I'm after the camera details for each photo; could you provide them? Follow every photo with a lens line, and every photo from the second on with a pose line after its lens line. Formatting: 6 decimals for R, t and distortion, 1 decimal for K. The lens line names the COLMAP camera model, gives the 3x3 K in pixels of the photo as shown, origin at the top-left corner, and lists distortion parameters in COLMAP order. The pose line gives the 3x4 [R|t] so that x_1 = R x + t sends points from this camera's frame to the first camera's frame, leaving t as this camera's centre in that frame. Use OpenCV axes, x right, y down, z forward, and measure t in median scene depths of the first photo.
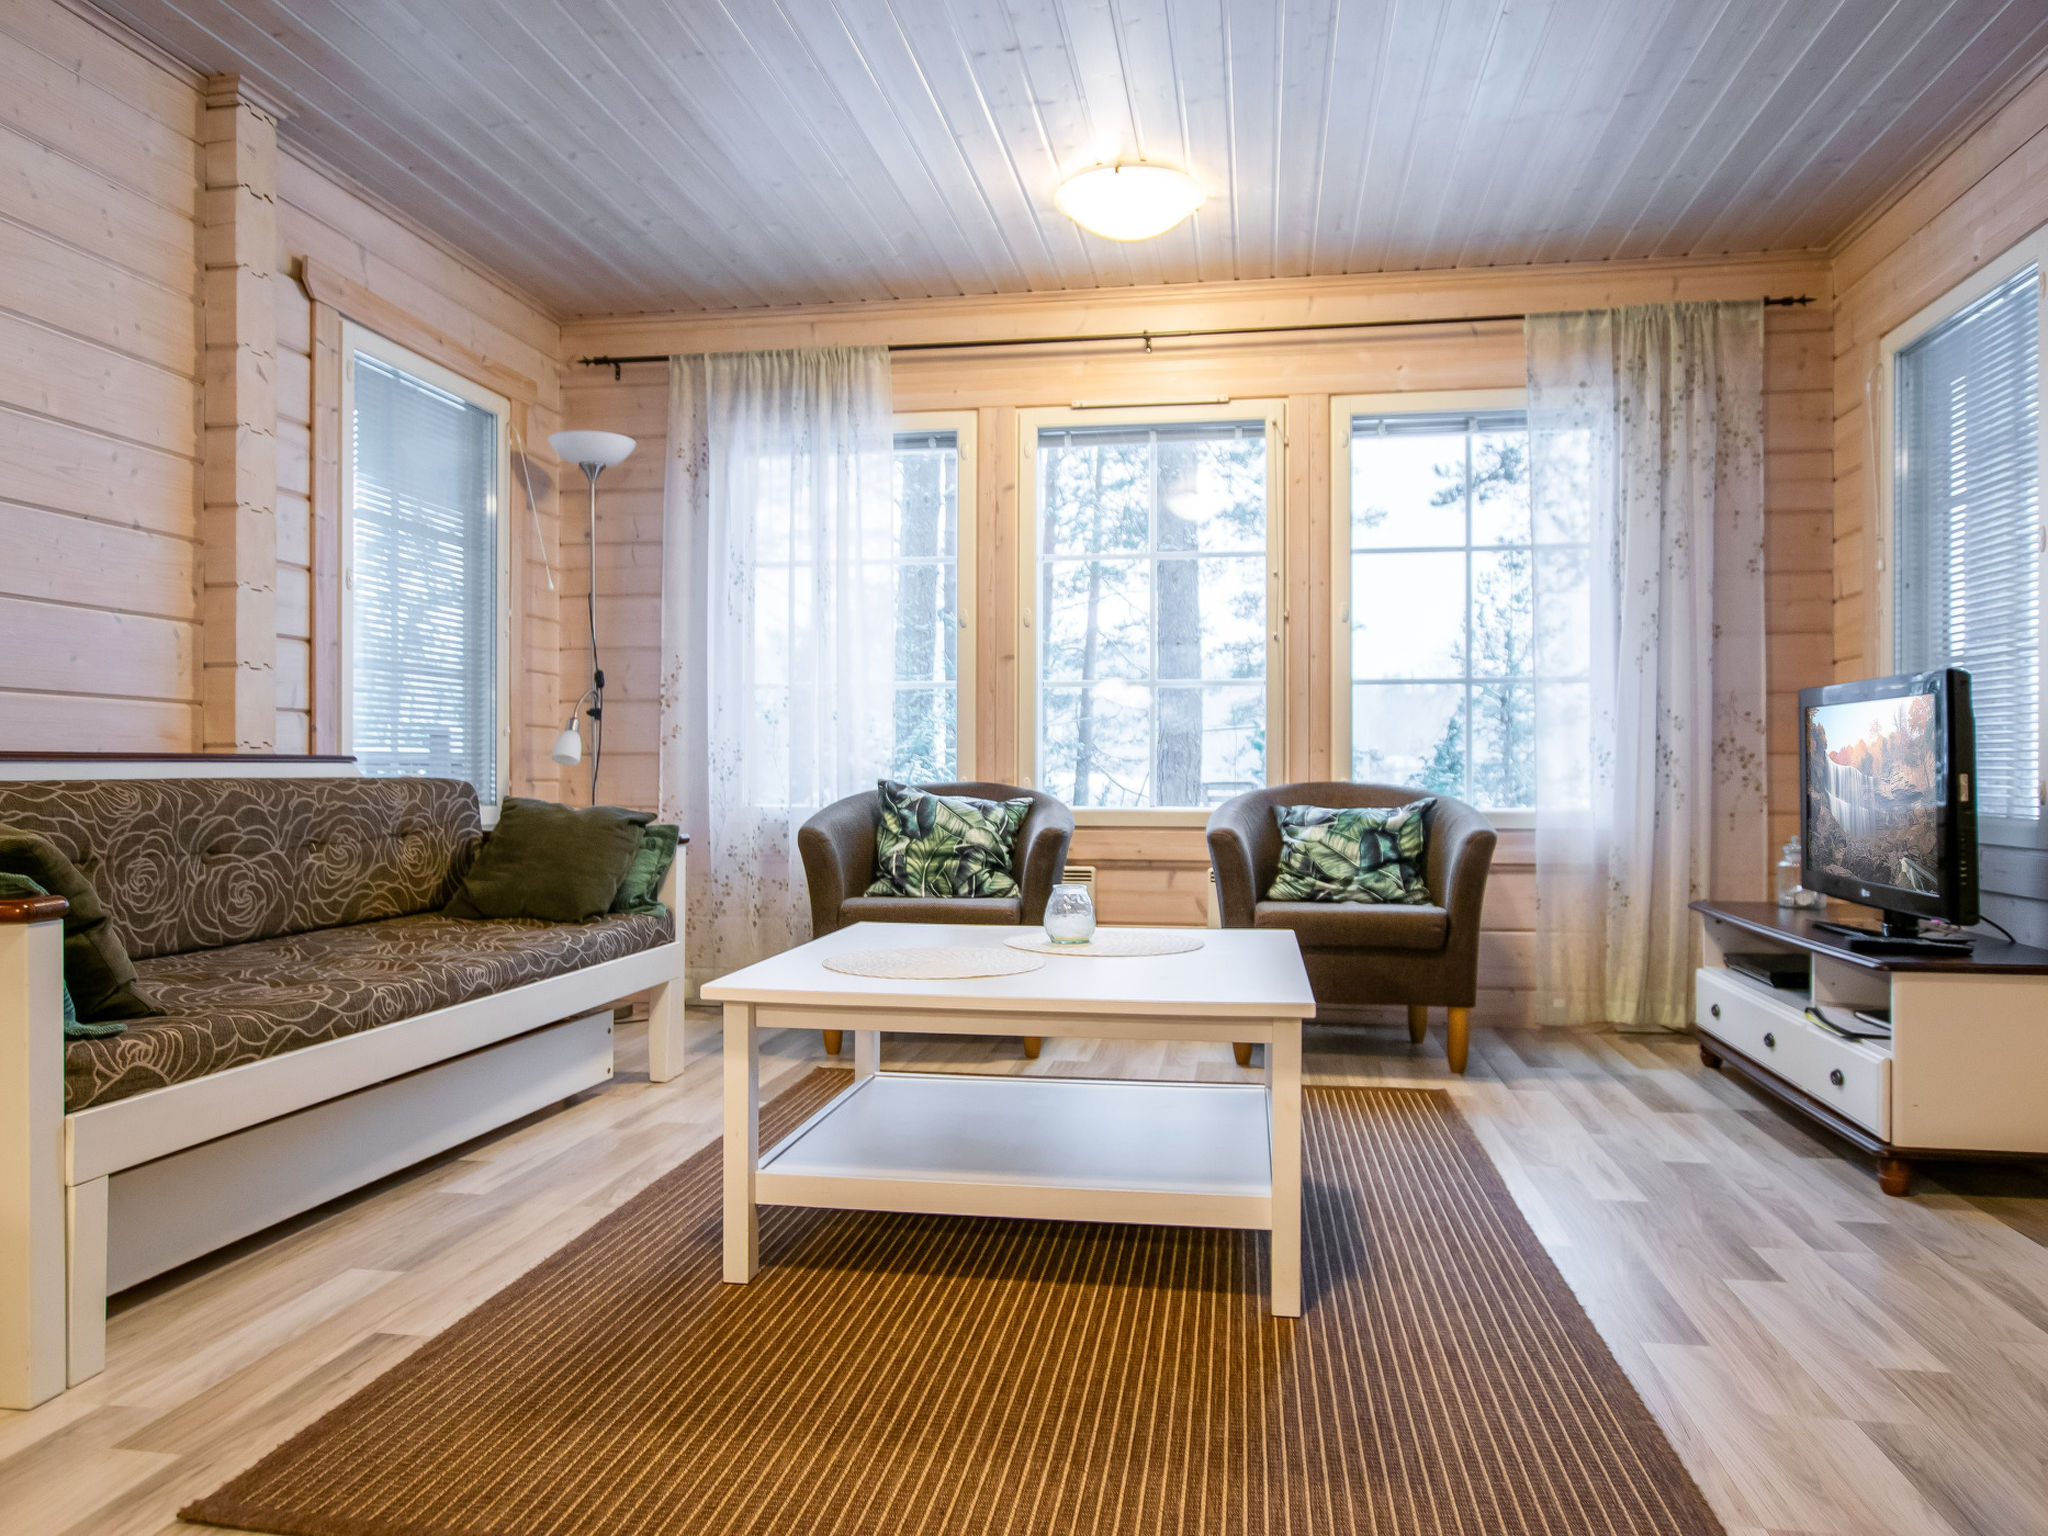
lens RADIAL K [[1403.7, 0, 1052.3], [0, 1403.7, 752.9], [0, 0, 1]] dist [0.002933, 0.005191]
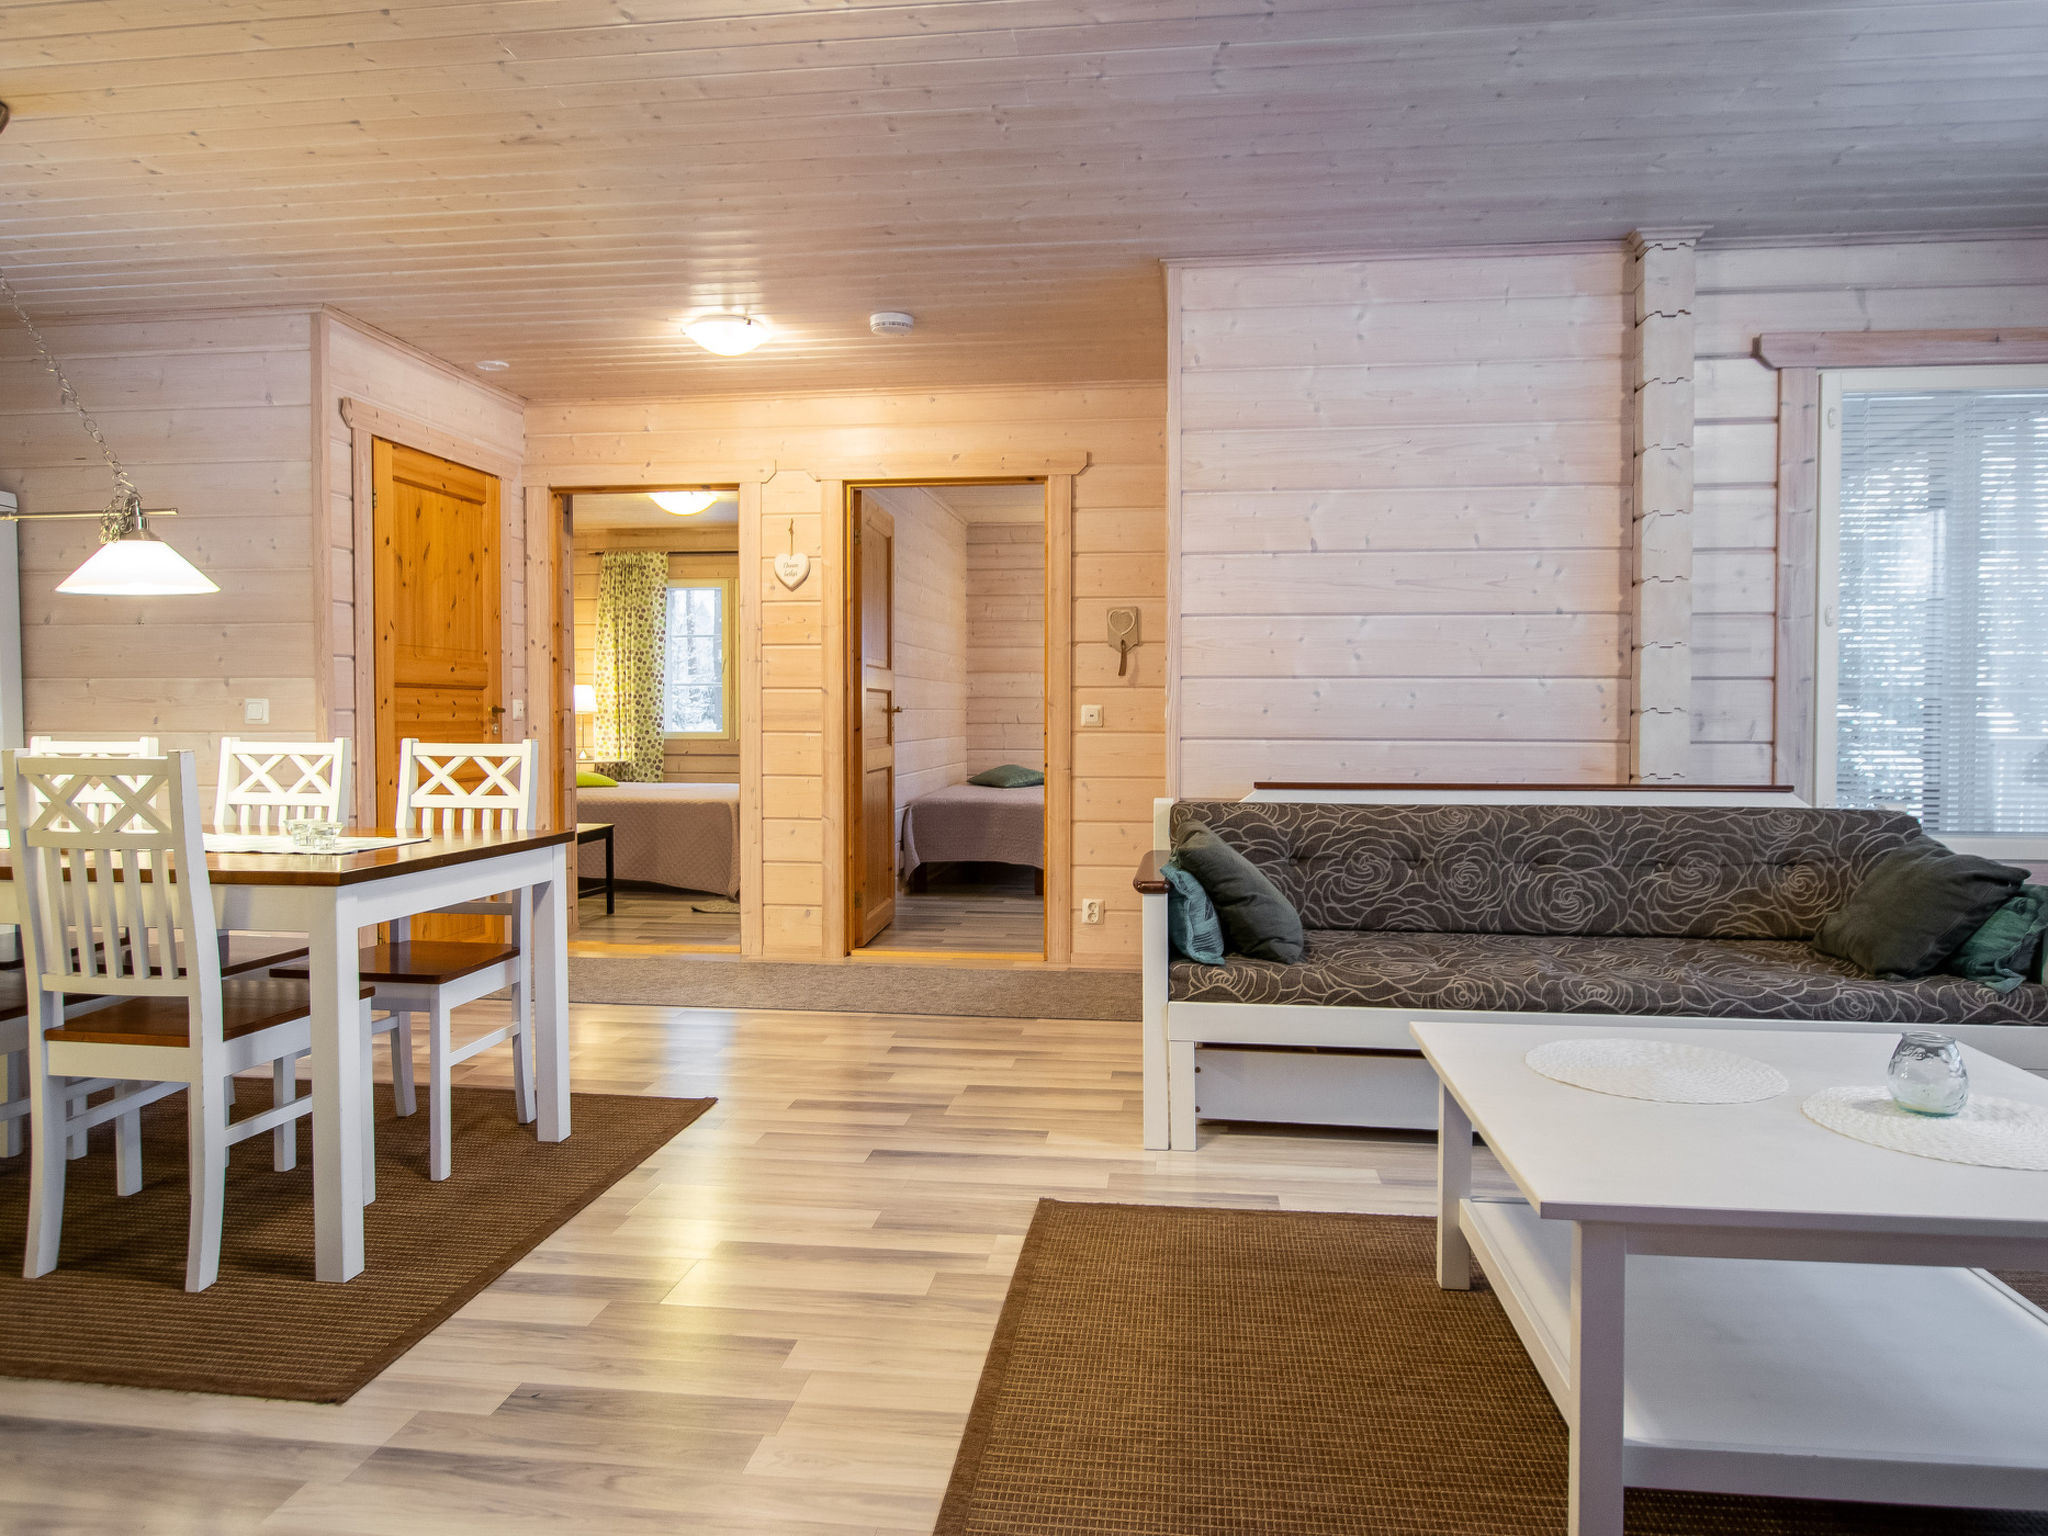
lens RADIAL K [[1403.7, 0, 1054.3], [0, 1403.7, 744.5], [0, 0, 1]] dist [0.002933, 0.005191]
pose [[0.055645, 0.025482, -0.998125, 0.659669], [0.007852, 0.999632, 0.025958, -0.074508], [0.998420, -0.009282, 0.055424, 0.451126]]
